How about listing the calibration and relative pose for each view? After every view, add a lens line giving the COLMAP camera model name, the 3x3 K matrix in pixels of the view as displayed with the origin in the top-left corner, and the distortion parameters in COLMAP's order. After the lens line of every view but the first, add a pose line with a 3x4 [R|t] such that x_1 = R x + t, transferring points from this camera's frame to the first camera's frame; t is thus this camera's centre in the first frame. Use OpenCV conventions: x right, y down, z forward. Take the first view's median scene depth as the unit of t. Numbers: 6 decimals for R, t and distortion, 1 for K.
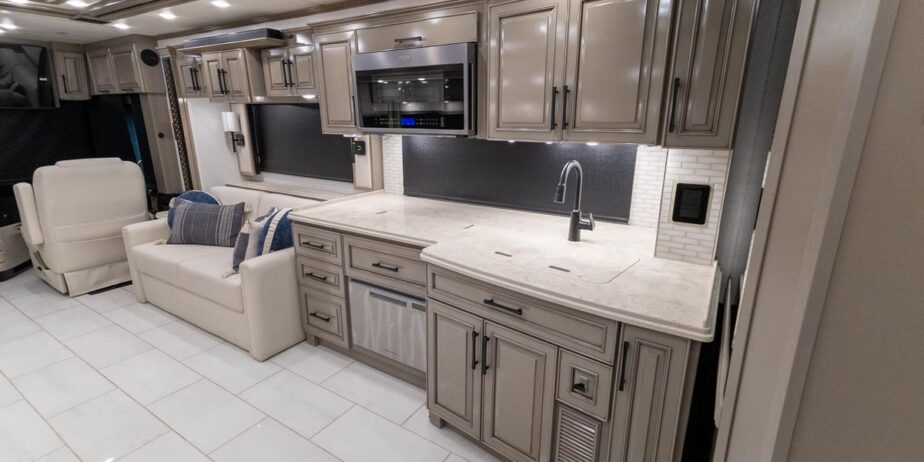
lens RADIAL K [[425.3, 0, 460.8], [0, 425.3, 229.8], [0, 0, 1]] dist [0.021908, -0.004728]
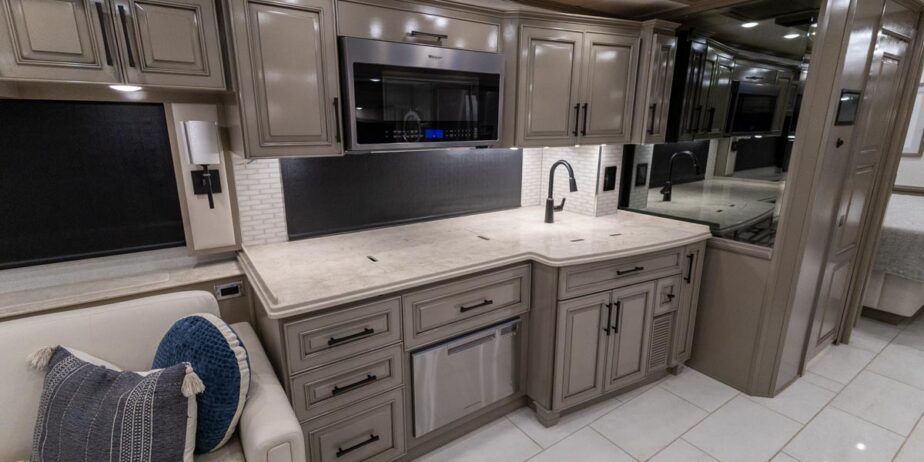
lens RADIAL K [[425.3, 0, 460.8], [0, 425.3, 229.8], [0, 0, 1]] dist [0.021908, -0.004728]
pose [[0.385568, -0.226005, 0.894572, -0.891620], [0.241184, 0.960515, 0.138713, -0.177252], [-0.890600, 0.162273, 0.424852, 0.633342]]
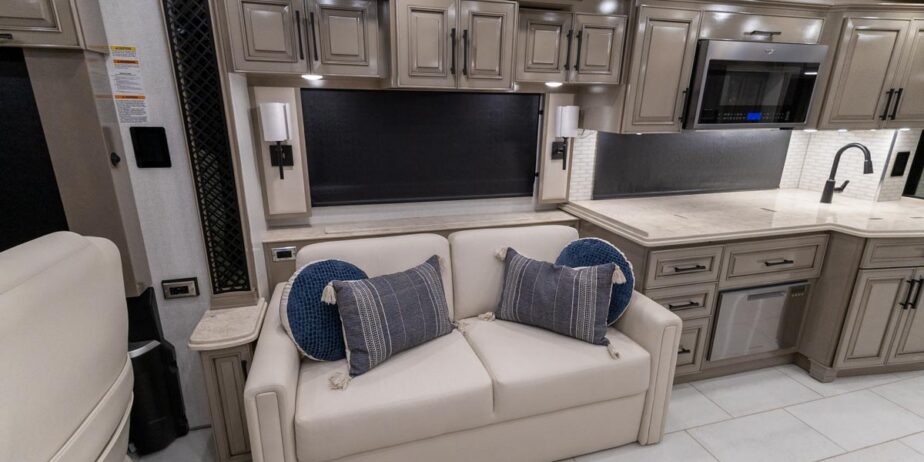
lens RADIAL K [[425.3, 0, 460.8], [0, 425.3, 229.8], [0, 0, 1]] dist [0.021908, -0.004728]
pose [[0.654642, -0.205935, 0.727348, -1.357056], [0.191104, 0.976009, 0.104338, -0.231113], [-0.731385, 0.070695, 0.678291, 0.840905]]
